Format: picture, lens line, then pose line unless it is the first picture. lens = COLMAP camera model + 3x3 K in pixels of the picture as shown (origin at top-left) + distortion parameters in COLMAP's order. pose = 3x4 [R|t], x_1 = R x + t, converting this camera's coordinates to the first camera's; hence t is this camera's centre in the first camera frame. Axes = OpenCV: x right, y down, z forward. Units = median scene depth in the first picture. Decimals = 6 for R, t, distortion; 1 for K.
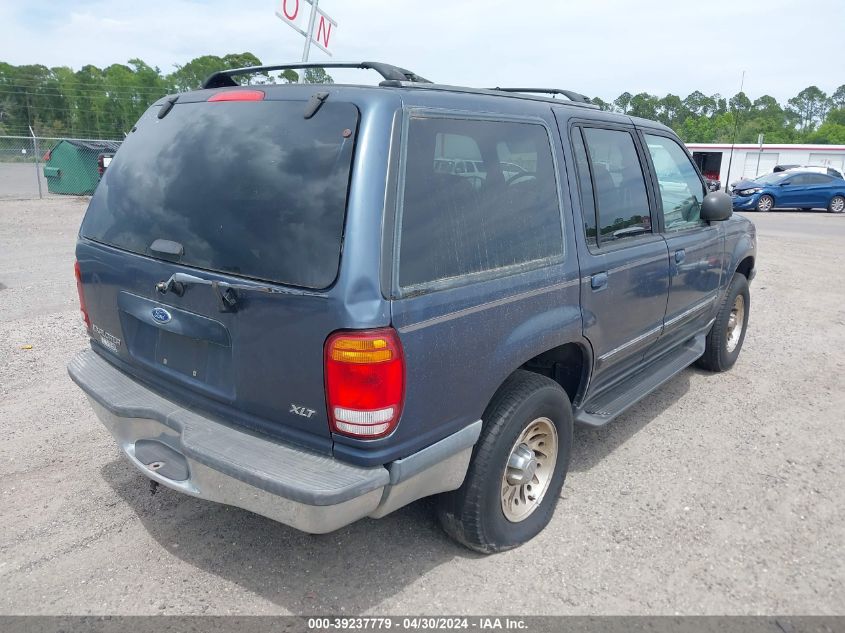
lens RADIAL K [[699.5, 0, 422.5], [0, 699.5, 316.5], [0, 0, 1]] dist [-0.015015, -0.005979]
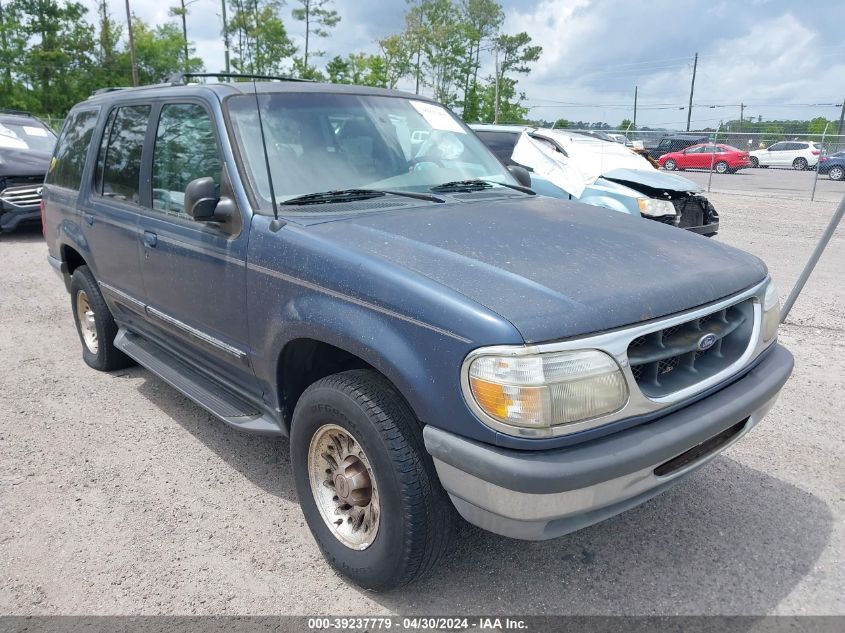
lens RADIAL K [[699.5, 0, 422.5], [0, 699.5, 316.5], [0, 0, 1]] dist [-0.015015, -0.005979]
pose [[-0.198288, 0.239556, -0.950418, 1.079252], [-0.239800, 0.928346, 0.284023, -0.304447], [0.950357, 0.284228, -0.126635, 1.368656]]
